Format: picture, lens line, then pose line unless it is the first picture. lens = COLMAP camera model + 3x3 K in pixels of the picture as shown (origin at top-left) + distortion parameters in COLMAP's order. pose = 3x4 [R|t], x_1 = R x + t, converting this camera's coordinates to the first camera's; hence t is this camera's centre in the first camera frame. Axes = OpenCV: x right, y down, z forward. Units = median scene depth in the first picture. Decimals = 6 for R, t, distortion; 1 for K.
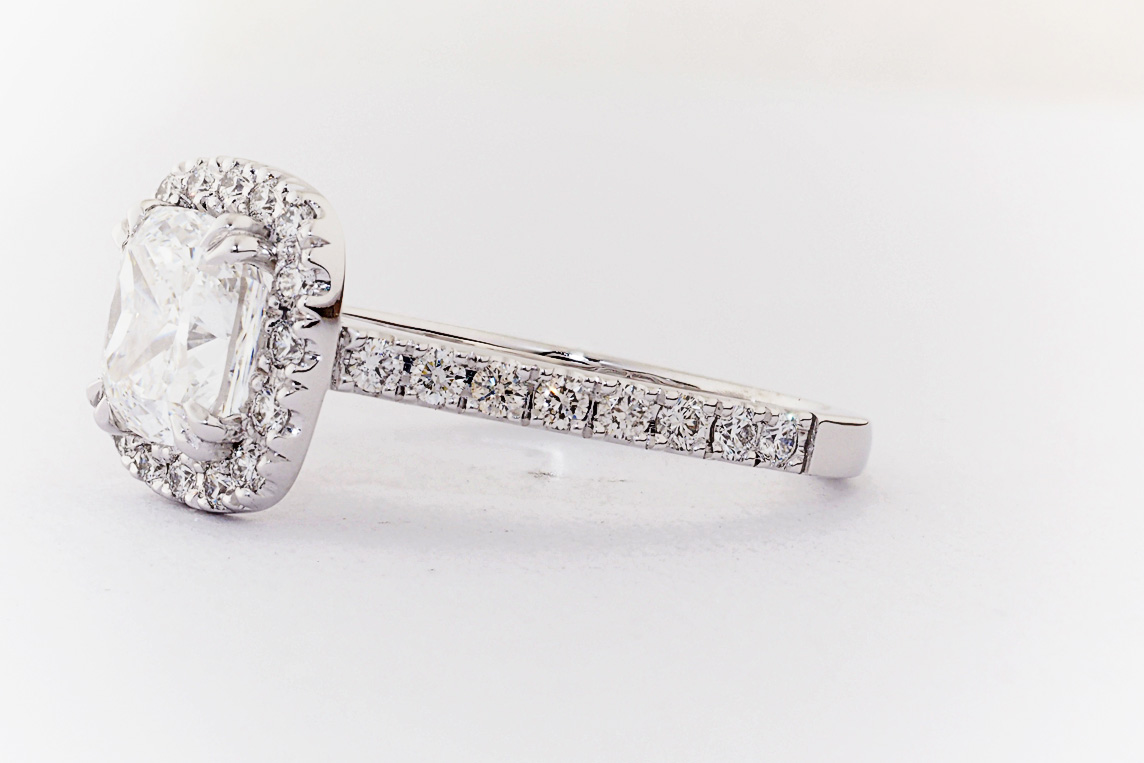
lens RADIAL K [[4125.9, 0, 572.0], [0, 4125.9, 381.5], [0, 0, 1]] dist [1.676030, 0.997789]
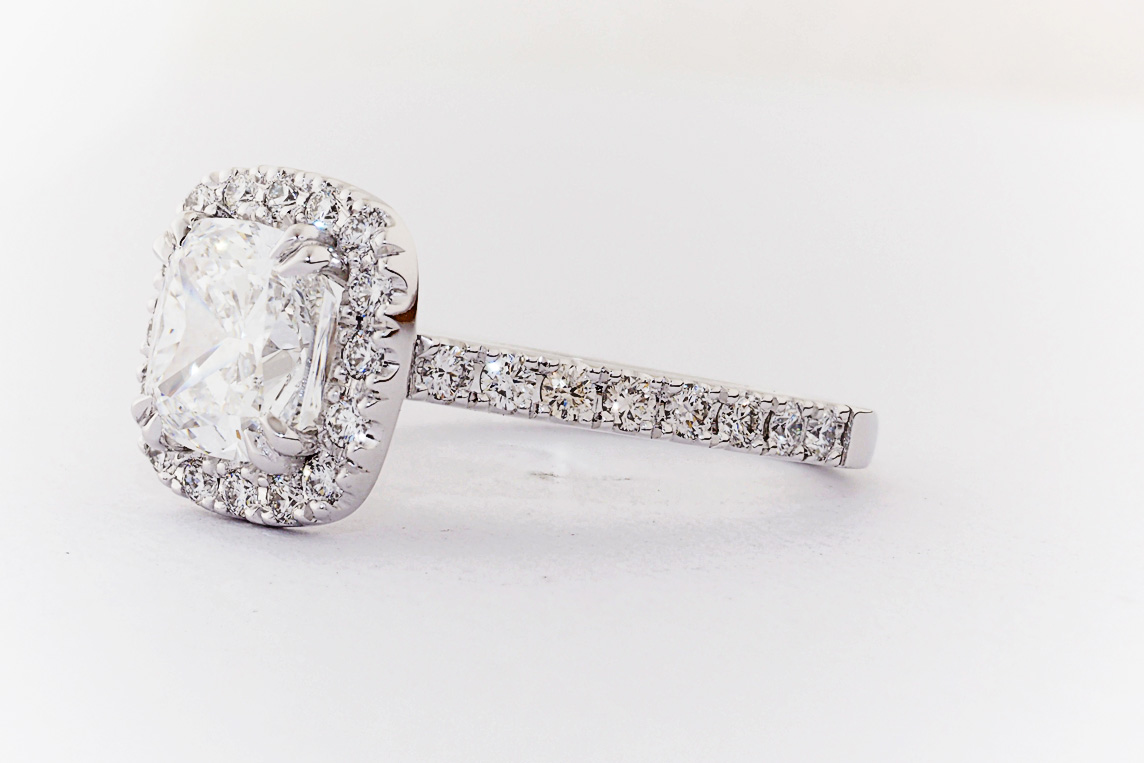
lens RADIAL K [[4125.9, 0, 572.0], [0, 4125.9, 381.5], [0, 0, 1]] dist [1.676030, 0.997789]
pose [[0.981694, -0.032292, 0.187705, -0.204021], [0.031306, 0.999476, 0.008219, -0.008988], [-0.187872, -0.002192, 0.982191, 0.020481]]
